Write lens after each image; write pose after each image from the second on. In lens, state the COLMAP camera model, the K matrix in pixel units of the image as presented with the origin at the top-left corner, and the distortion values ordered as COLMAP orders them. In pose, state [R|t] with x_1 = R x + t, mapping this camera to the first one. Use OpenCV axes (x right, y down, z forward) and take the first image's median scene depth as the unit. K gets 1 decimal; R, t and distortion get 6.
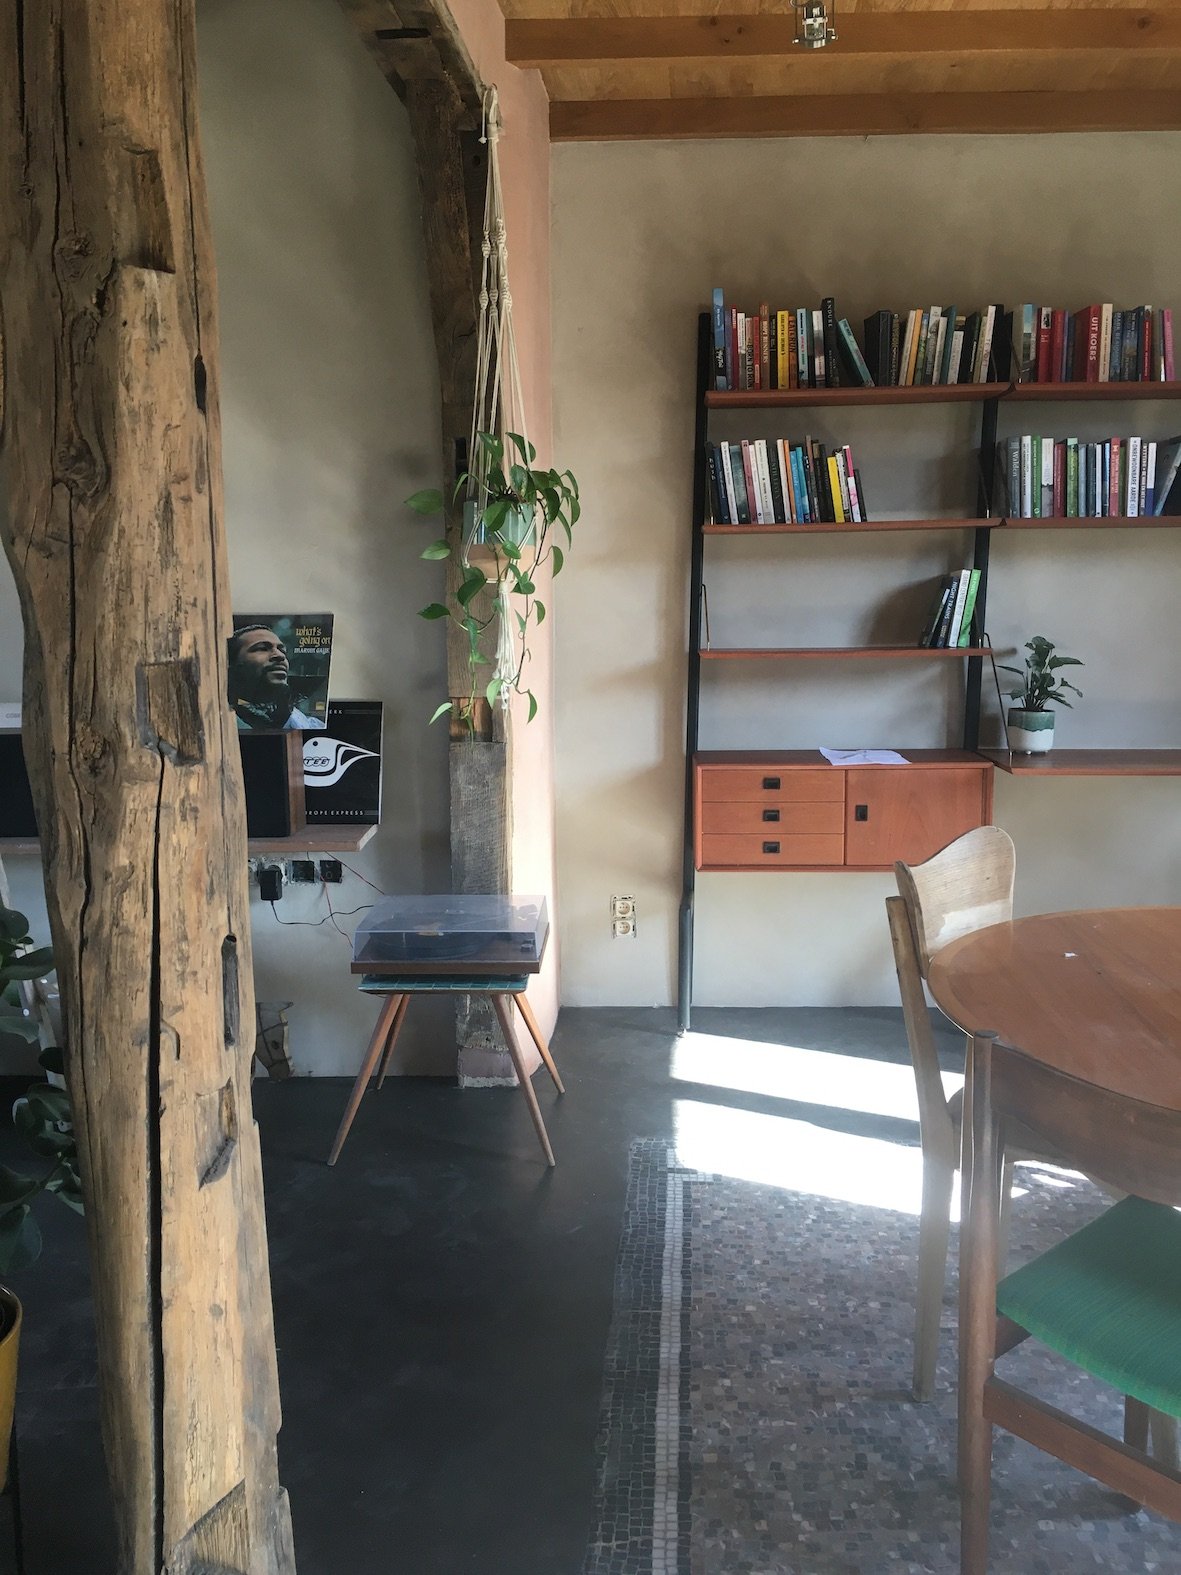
lens RADIAL K [[1363.7, 0, 590.5], [0, 1363.7, 787.5], [0, 0, 1]] dist [0.077752, -0.104276]
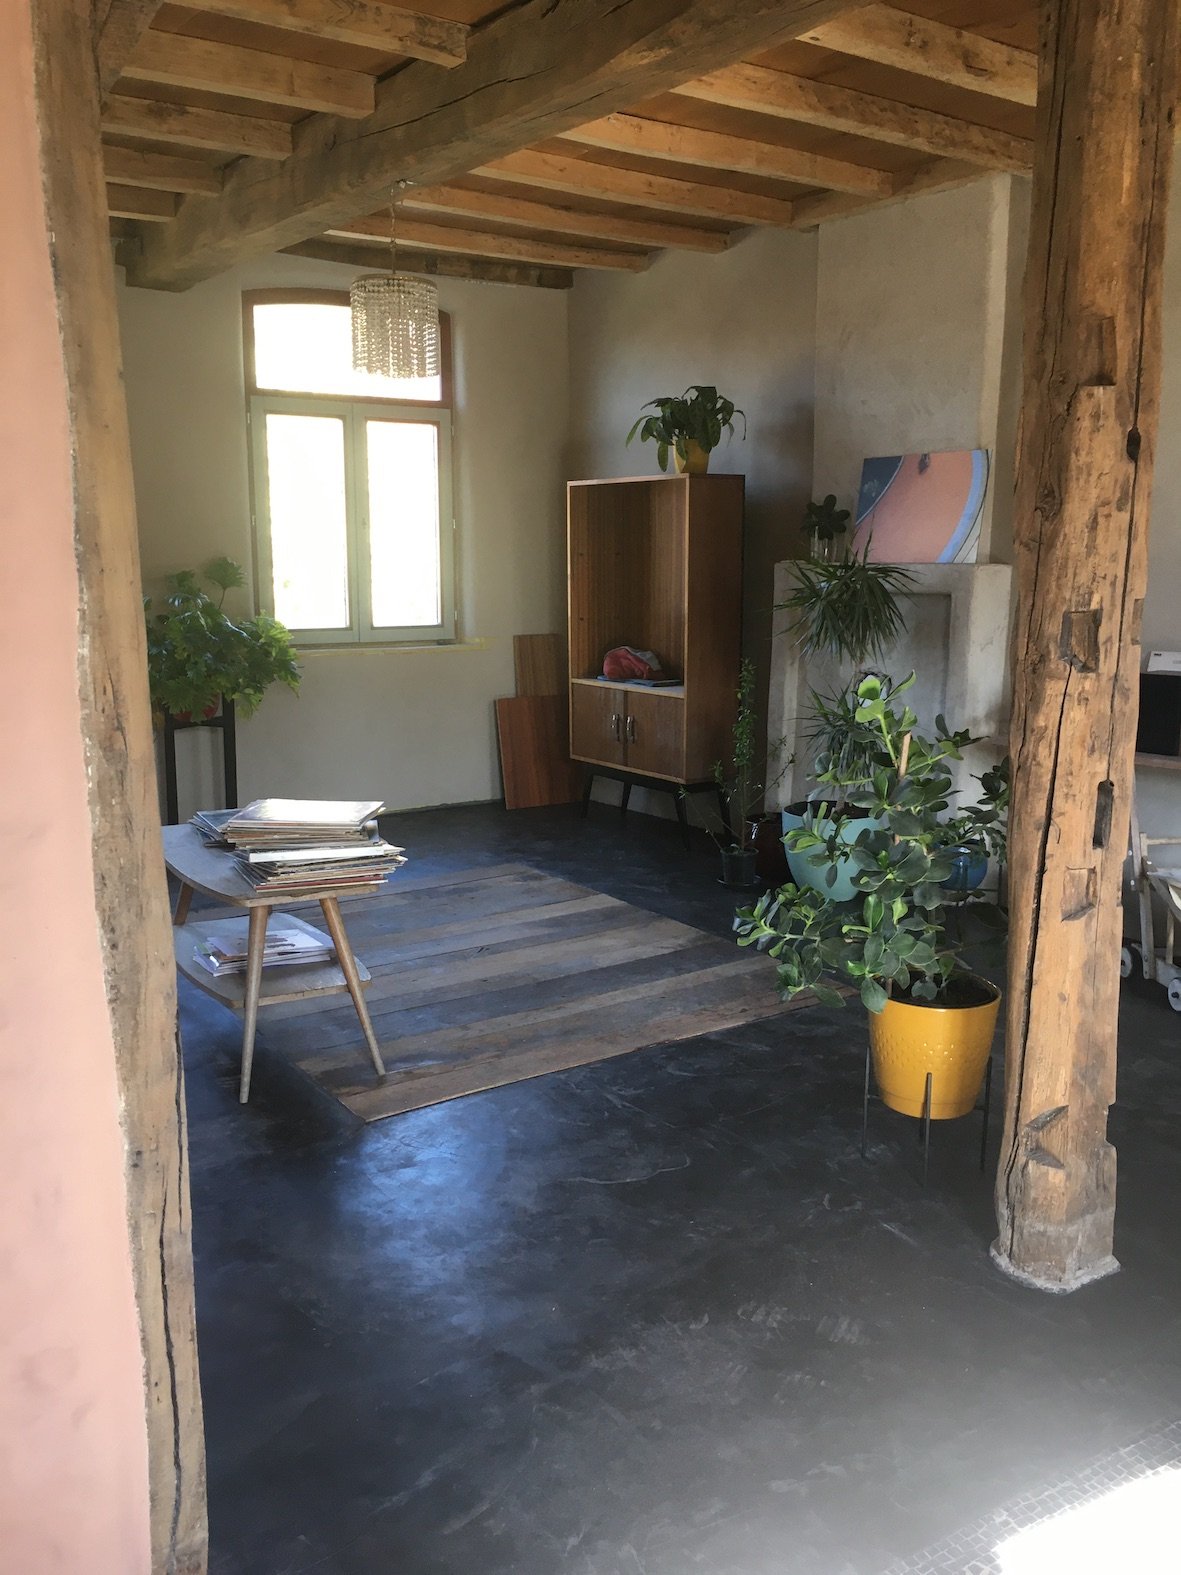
lens RADIAL K [[1363.7, 0, 590.5], [0, 1363.7, 787.5], [0, 0, 1]] dist [0.077752, -0.104276]
pose [[0.593085, 0.142129, -0.792496, 0.720219], [-0.127735, 0.988440, 0.081677, 0.064384], [0.794943, 0.052788, 0.604383, -0.516638]]
